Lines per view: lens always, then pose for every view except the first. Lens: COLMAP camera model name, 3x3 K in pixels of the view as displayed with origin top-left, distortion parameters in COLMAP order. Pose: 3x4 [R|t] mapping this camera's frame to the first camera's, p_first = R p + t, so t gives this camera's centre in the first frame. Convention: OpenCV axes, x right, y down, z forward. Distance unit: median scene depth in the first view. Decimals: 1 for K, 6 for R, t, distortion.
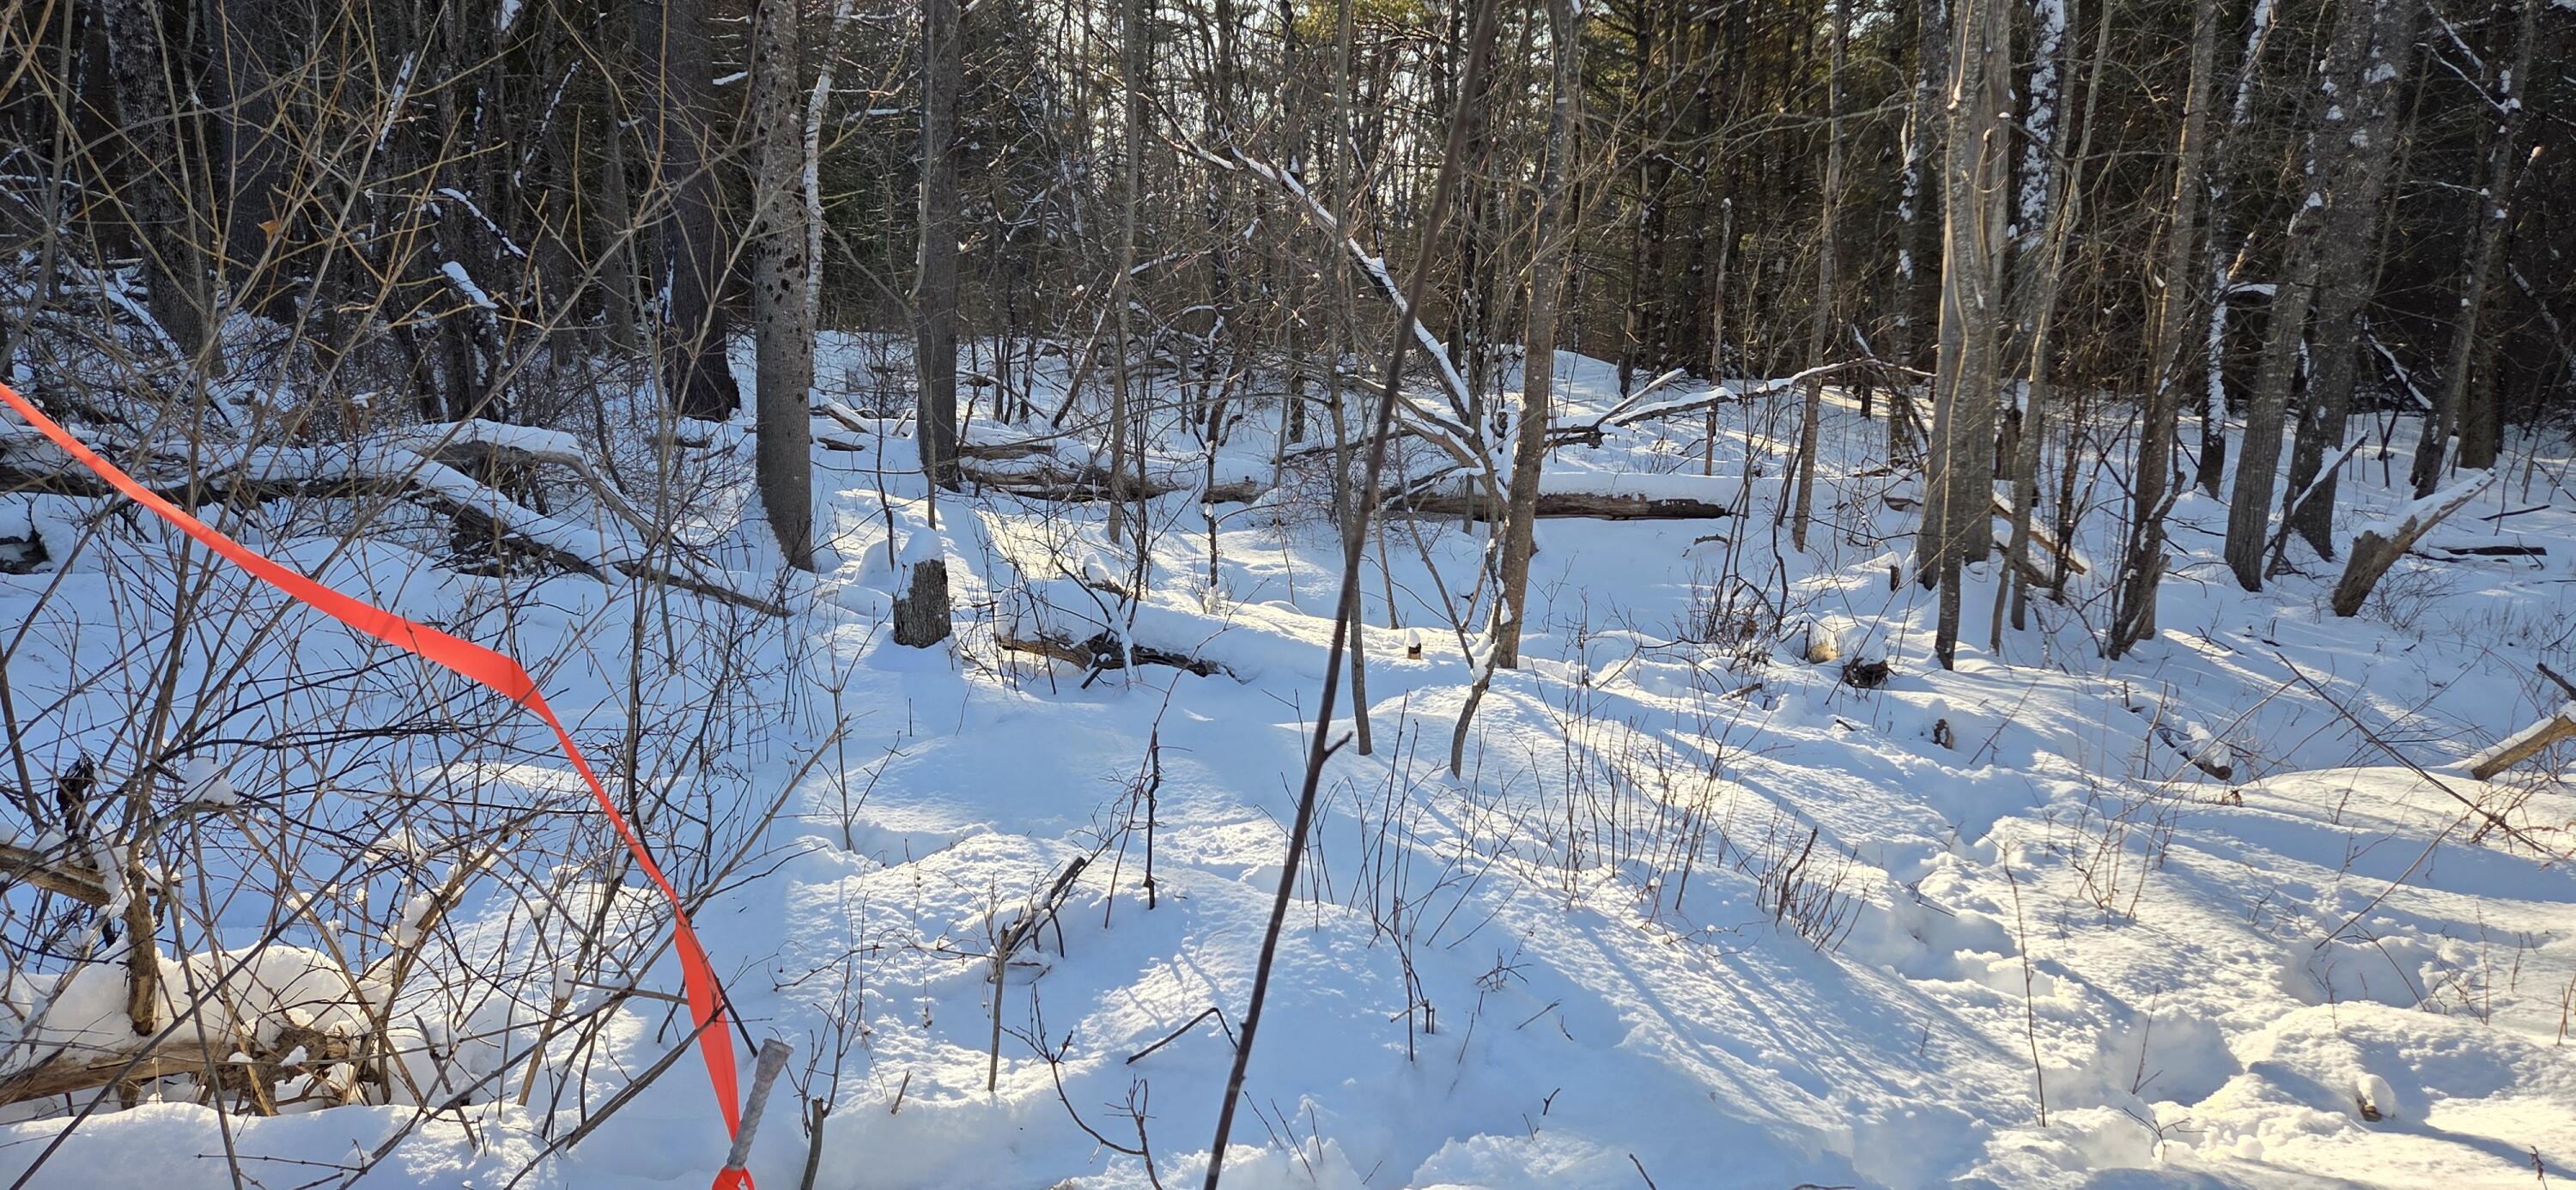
lens RADIAL K [[1637.7, 0, 1294.0], [0, 1637.7, 615.2], [0, 0, 1]] dist [0.079490, -0.070779]
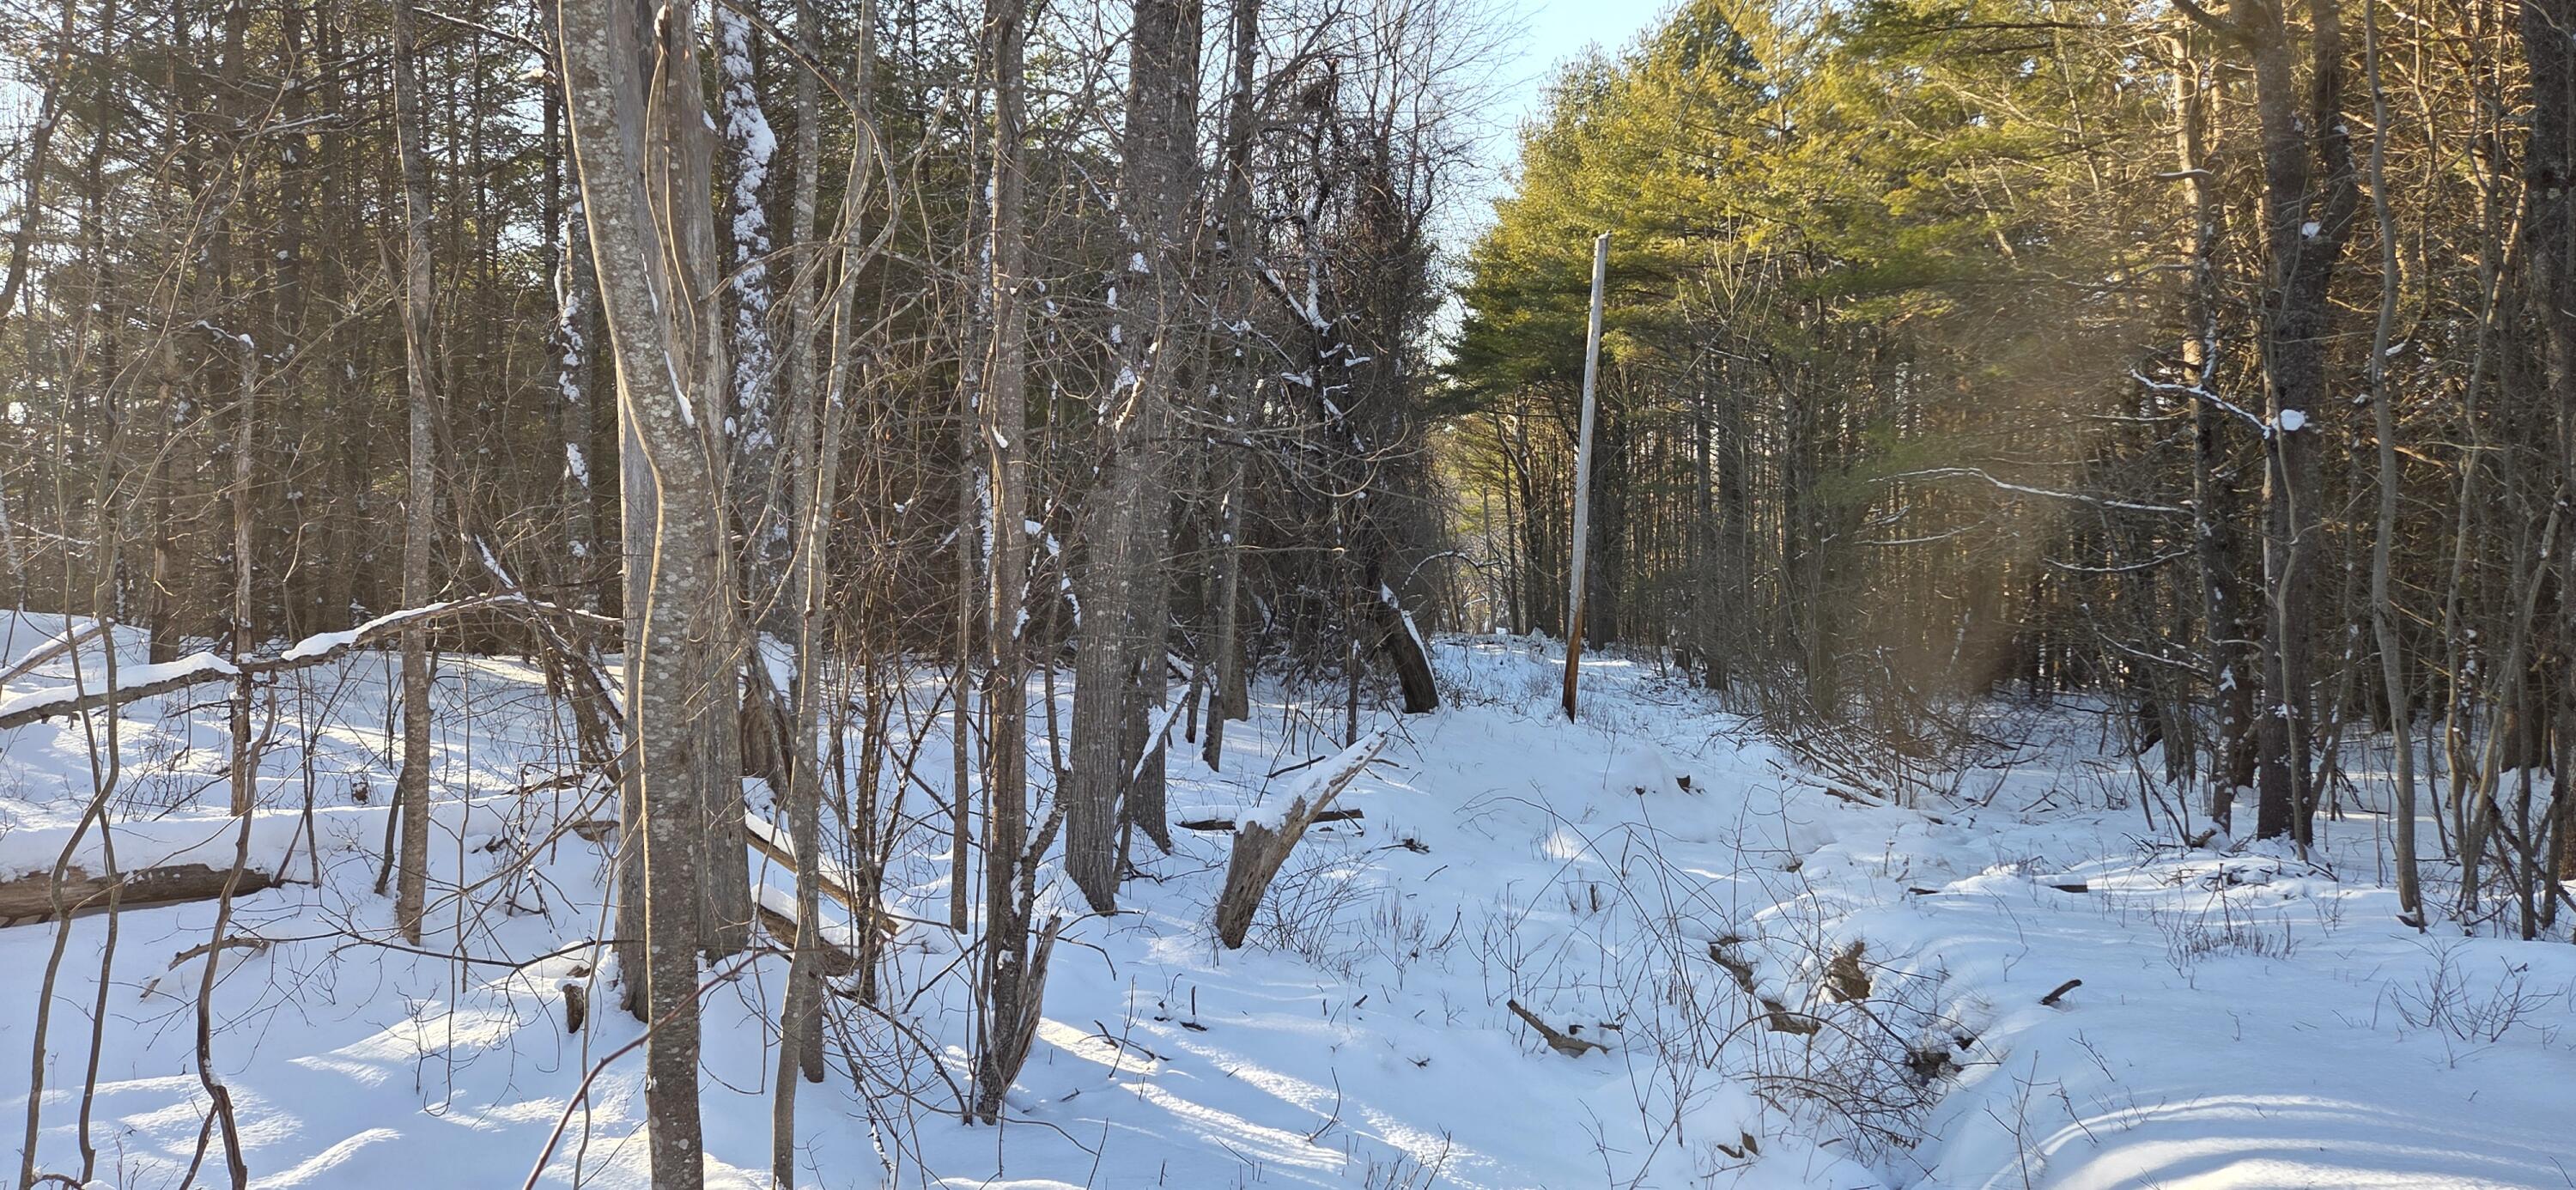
lens RADIAL K [[1637.7, 0, 1294.0], [0, 1637.7, 615.2], [0, 0, 1]] dist [0.079490, -0.070779]
pose [[0.744130, -0.018162, 0.667788, 0.162525], [0.126999, 0.985246, -0.114722, -0.047593], [-0.655852, 0.170177, 0.735458, 0.394341]]
